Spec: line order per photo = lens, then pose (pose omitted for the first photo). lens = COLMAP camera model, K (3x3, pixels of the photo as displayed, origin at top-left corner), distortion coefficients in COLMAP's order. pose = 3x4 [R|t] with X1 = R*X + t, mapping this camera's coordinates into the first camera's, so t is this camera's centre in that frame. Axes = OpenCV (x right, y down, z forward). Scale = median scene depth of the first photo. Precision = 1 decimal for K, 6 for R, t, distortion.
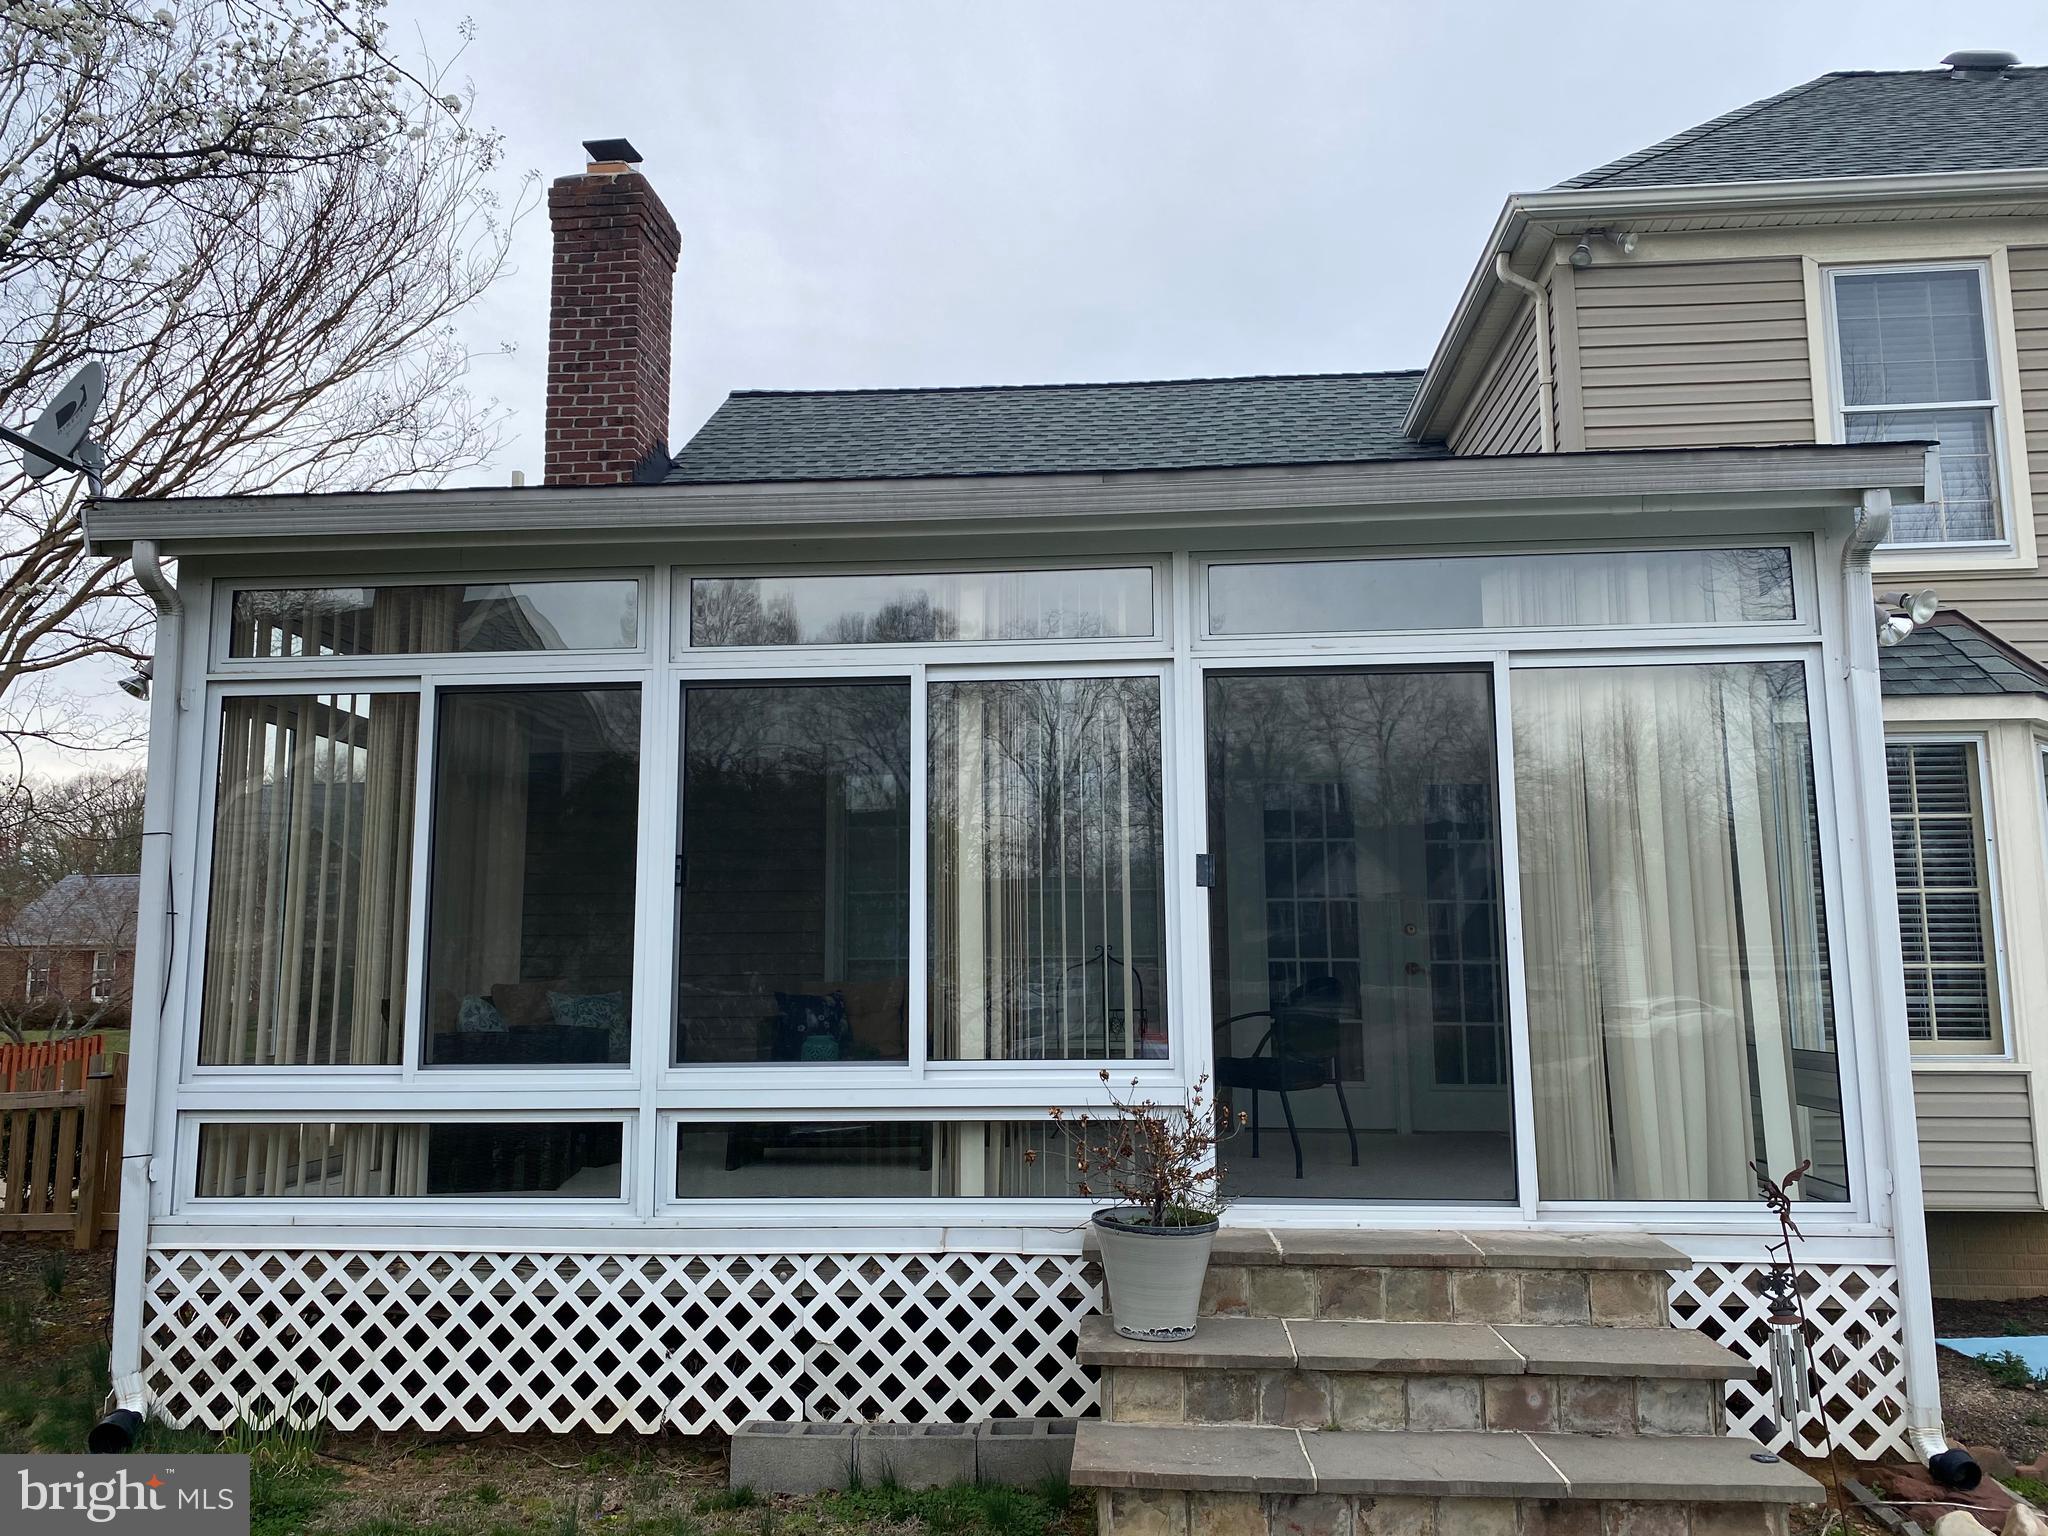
lens RADIAL K [[1574.8, 0, 1023.9], [0, 1574.8, 774.3], [0, 0, 1]] dist [0.021544, -0.031387]
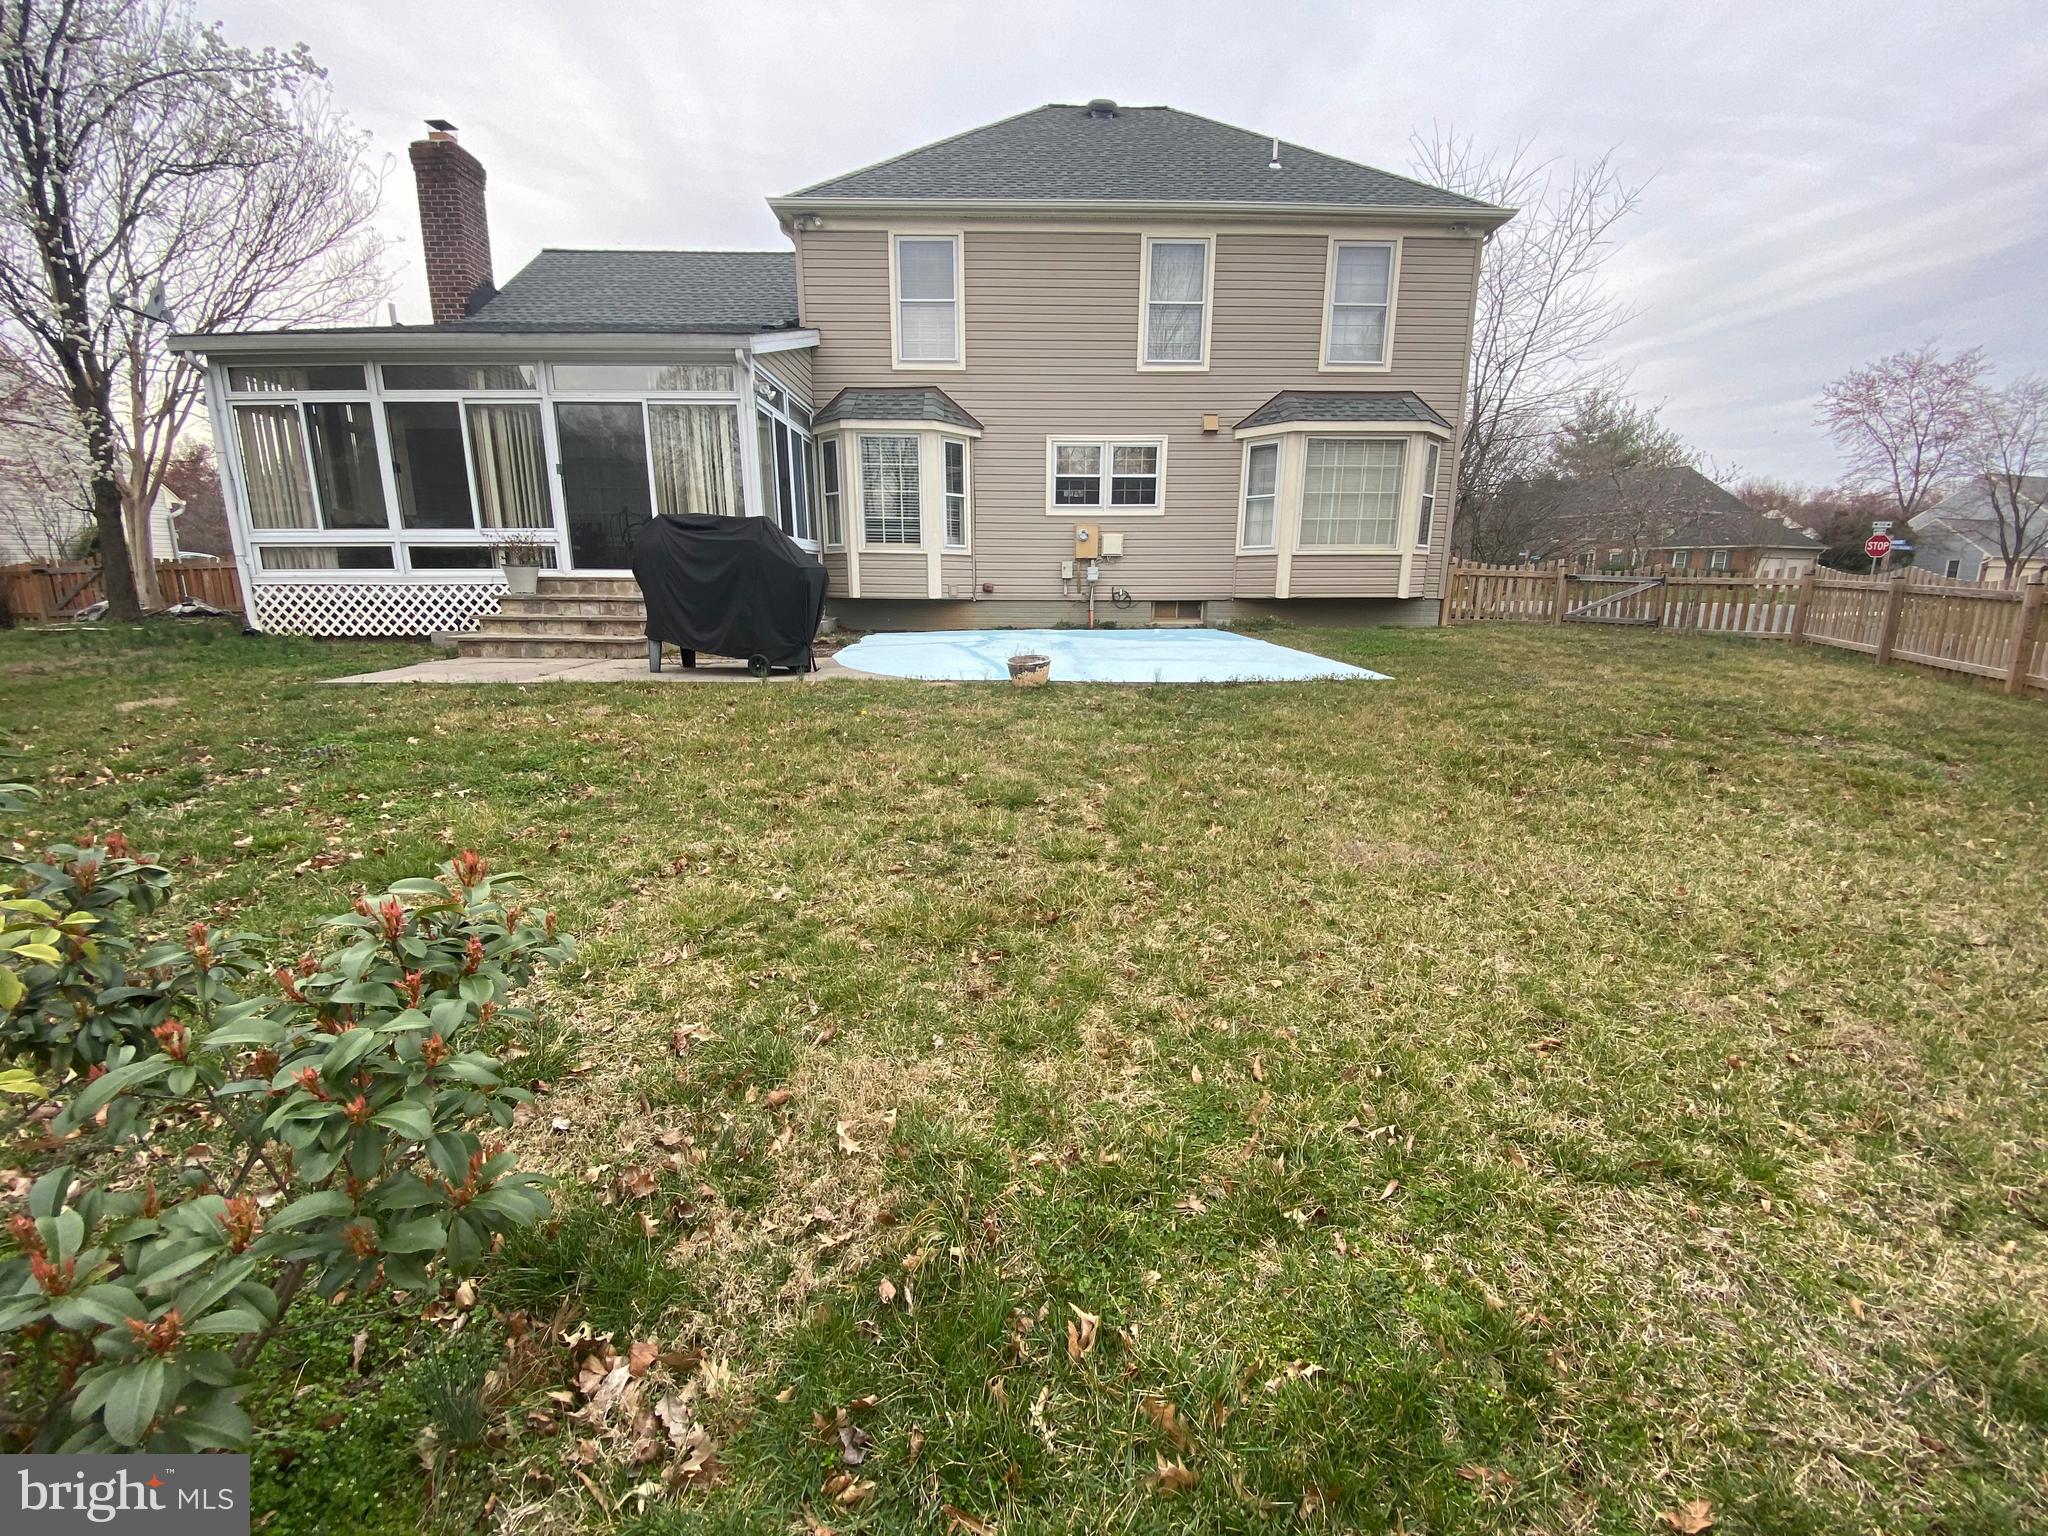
lens RADIAL K [[837.6, 0, 1019.0], [0, 837.6, 760.7], [0, 0, 1]] dist [0.002464, -0.003317]
pose [[0.996140, -0.011445, 0.087027, 0.894776], [-0.019407, 0.938210, 0.345521, 0.007853], [-0.085604, -0.345876, 0.934367, -0.911245]]
